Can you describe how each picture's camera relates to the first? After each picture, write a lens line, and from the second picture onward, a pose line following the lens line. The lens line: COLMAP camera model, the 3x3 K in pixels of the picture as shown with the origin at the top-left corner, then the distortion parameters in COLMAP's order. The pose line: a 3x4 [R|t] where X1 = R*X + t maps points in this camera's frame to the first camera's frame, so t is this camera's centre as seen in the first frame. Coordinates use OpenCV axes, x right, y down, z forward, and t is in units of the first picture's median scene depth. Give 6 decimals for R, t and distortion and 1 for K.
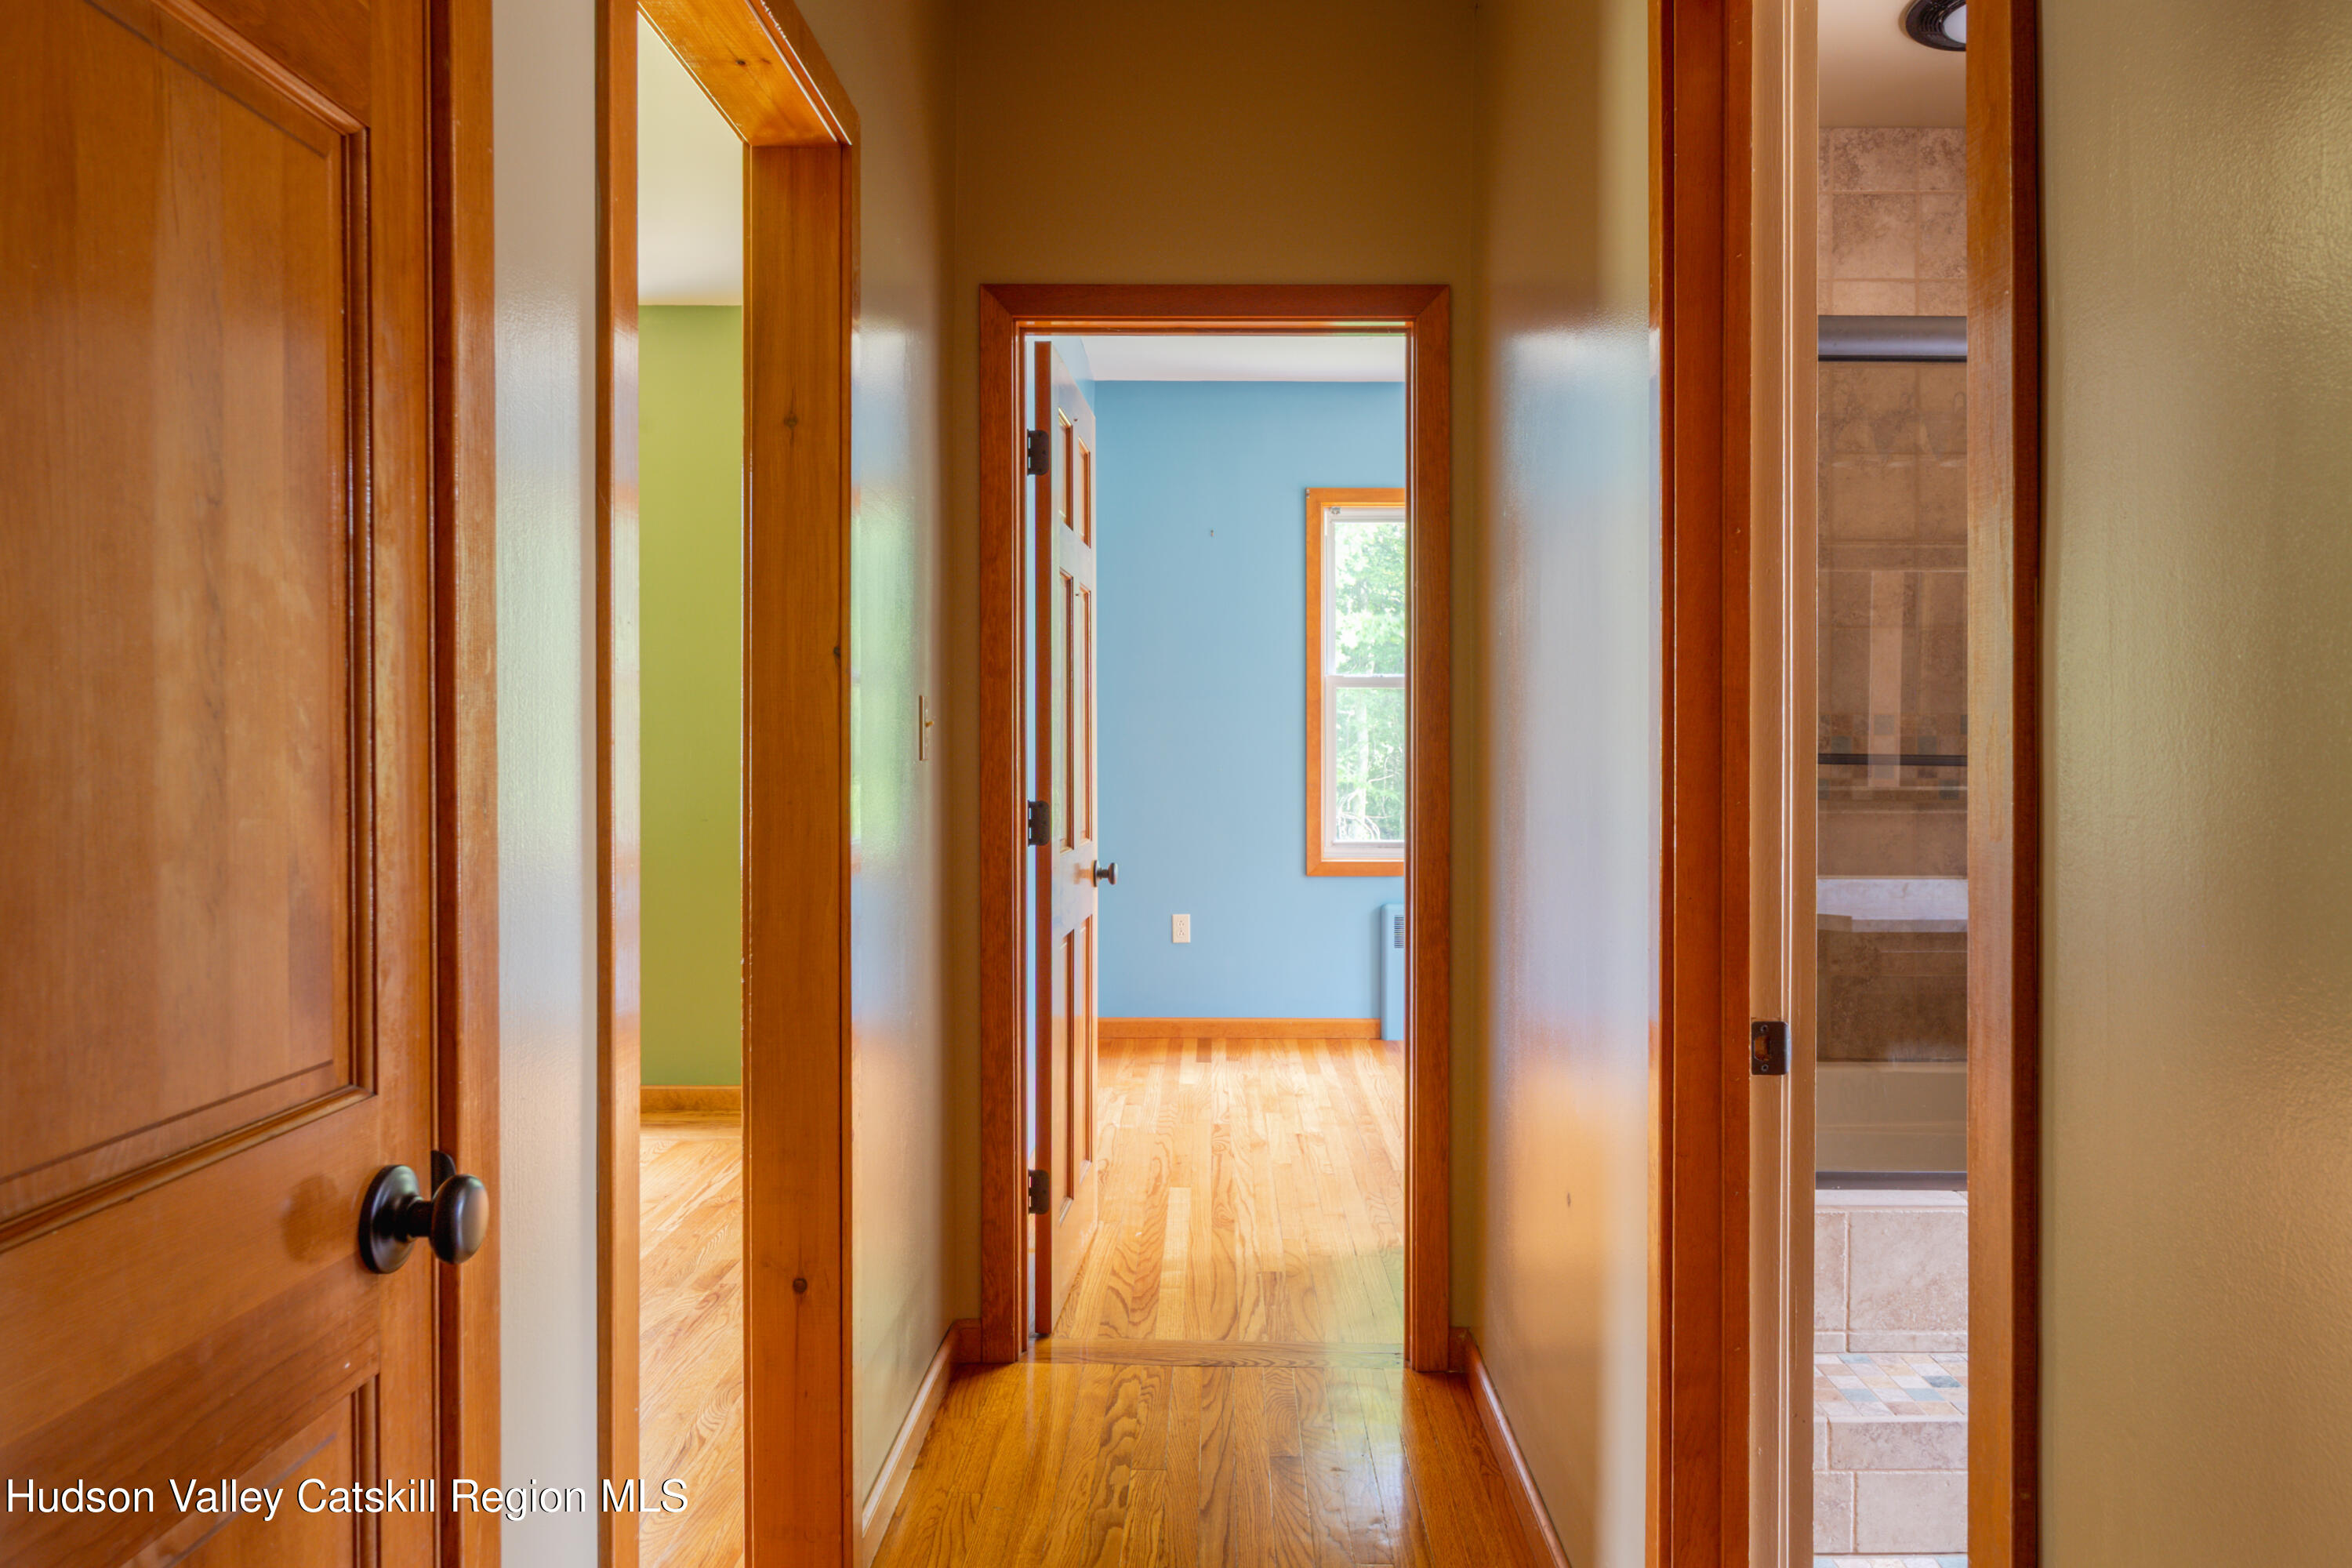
lens RADIAL K [[1689.5, 0, 1177.4], [0, 1689.5, 788.3], [0, 0, 1]] dist [-0.009711, -0.003533]
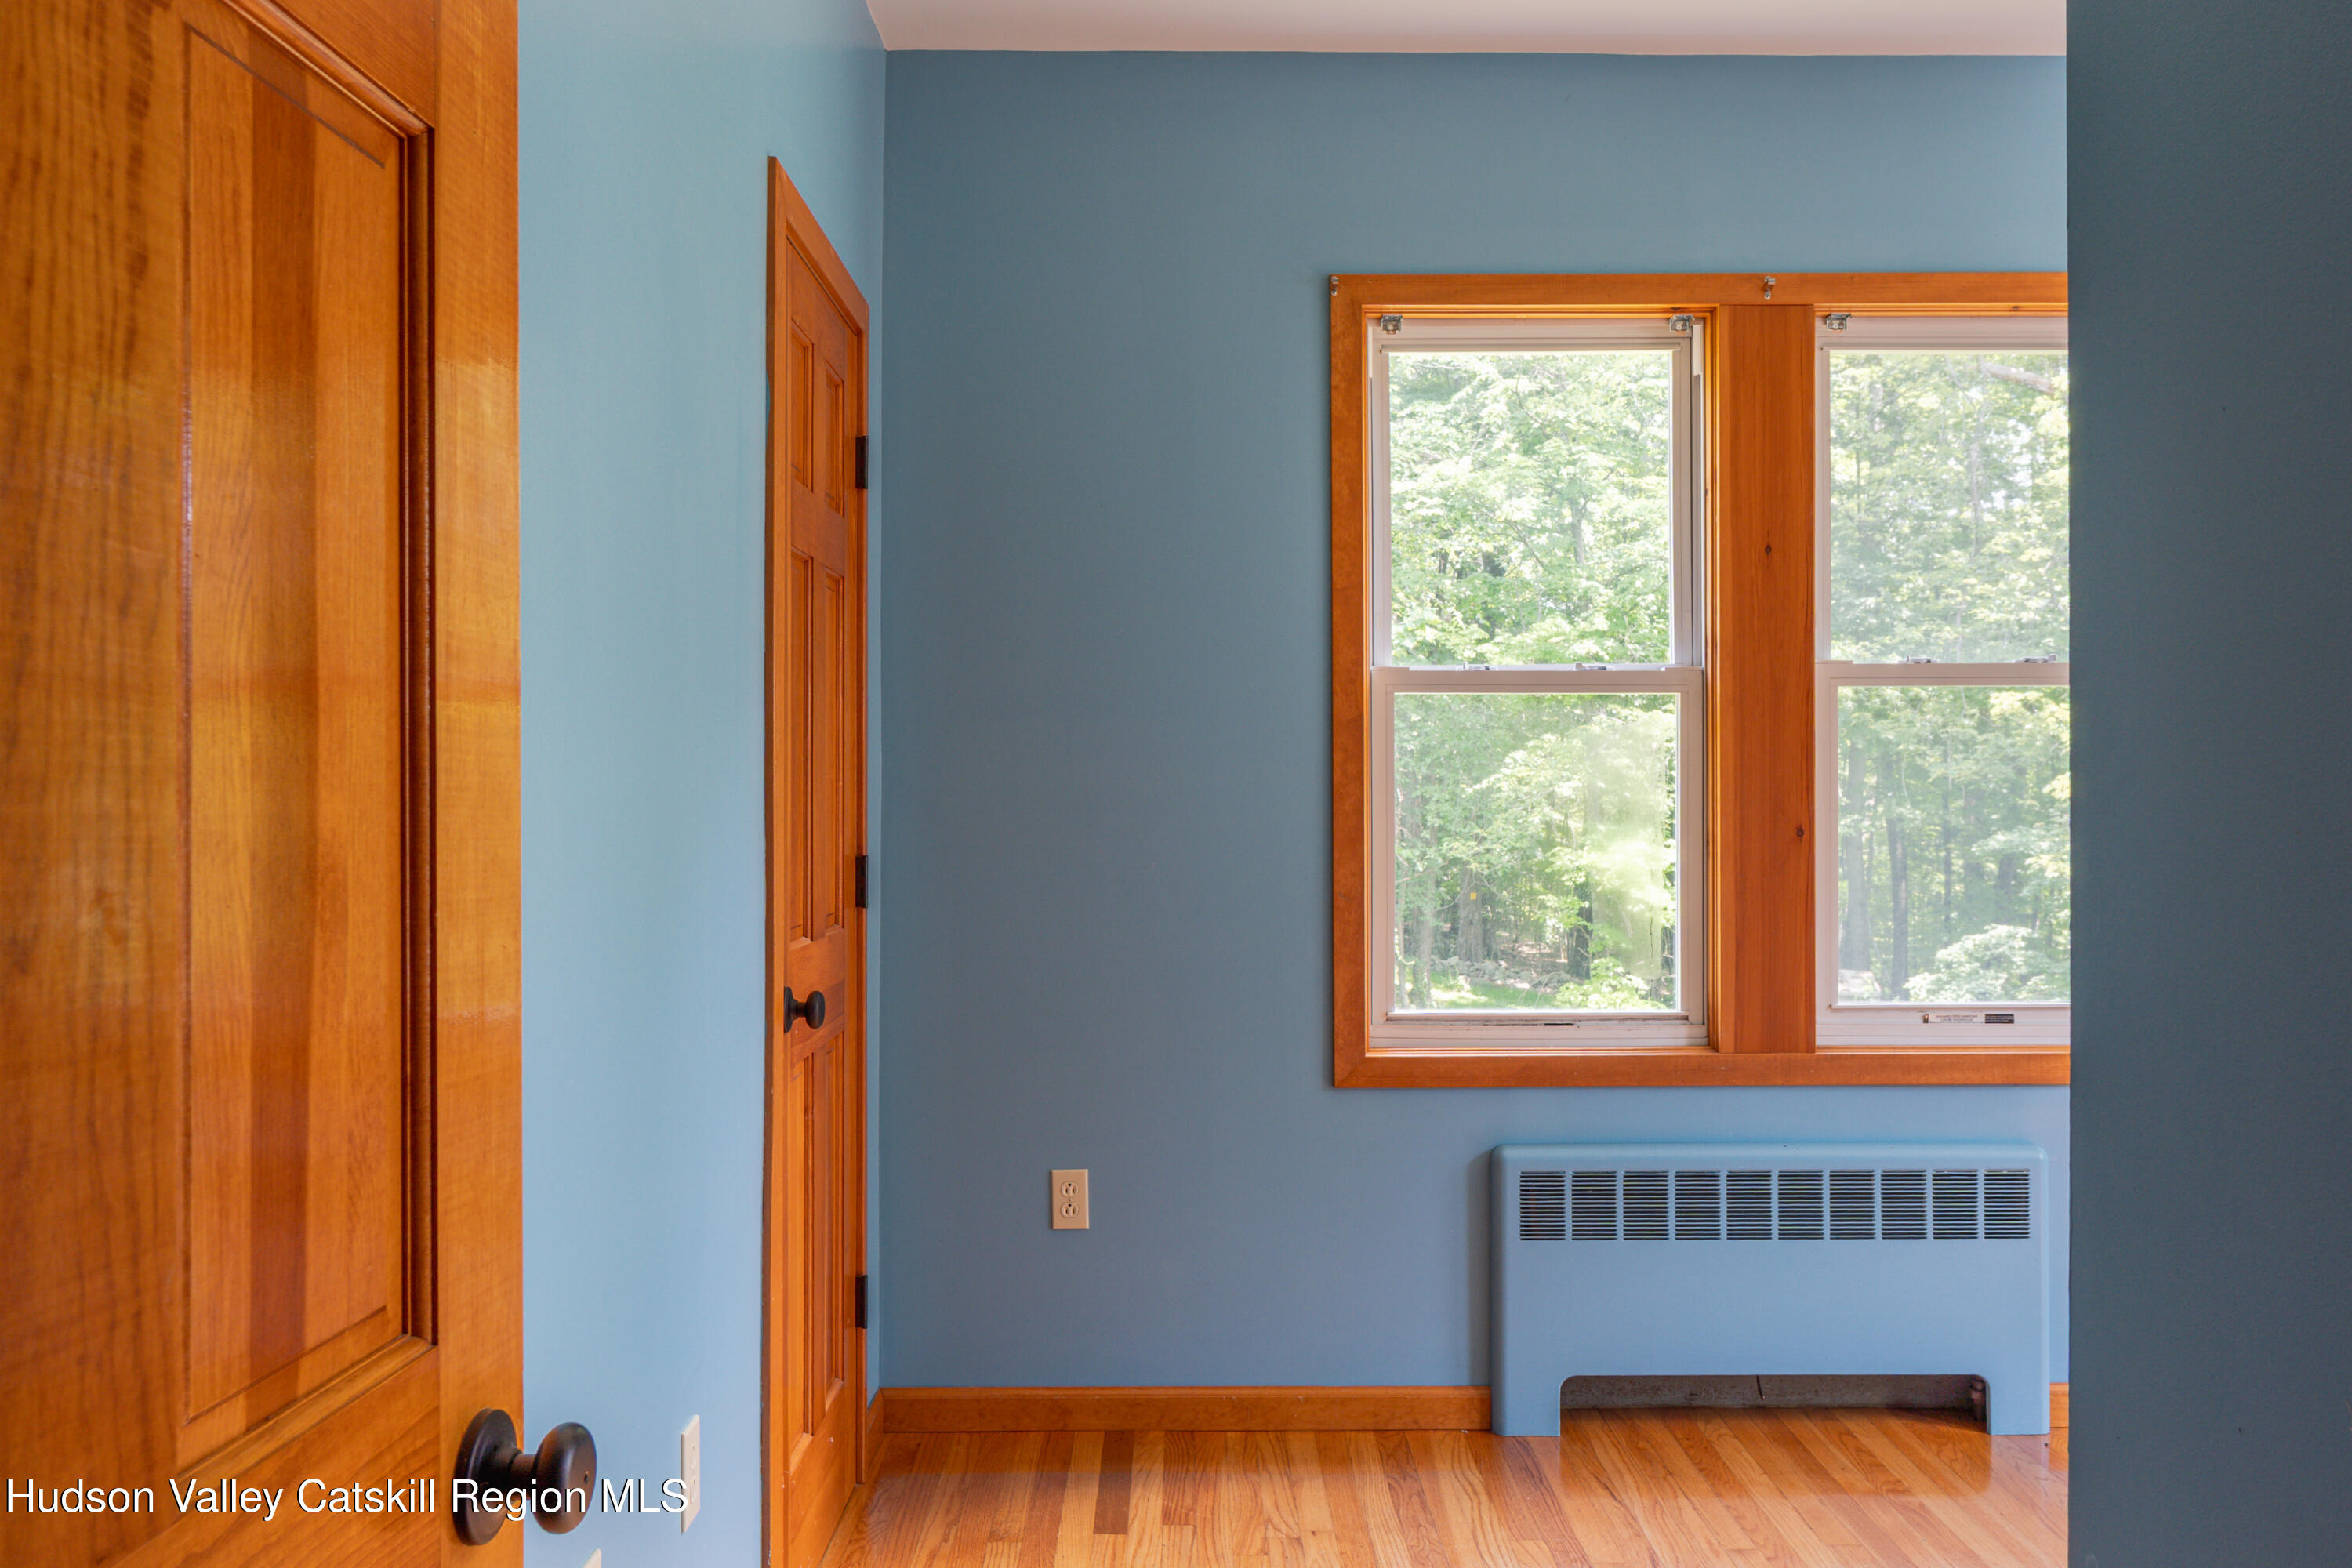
lens RADIAL K [[1689.5, 0, 1175.9], [0, 1689.5, 805.9], [0, 0, 1]] dist [-0.009711, -0.003533]
pose [[0.999928, -0.002039, 0.011865, 0.026650], [0.002136, 0.999965, -0.008116, -0.023814], [-0.011848, 0.008140, 0.999897, 0.525401]]
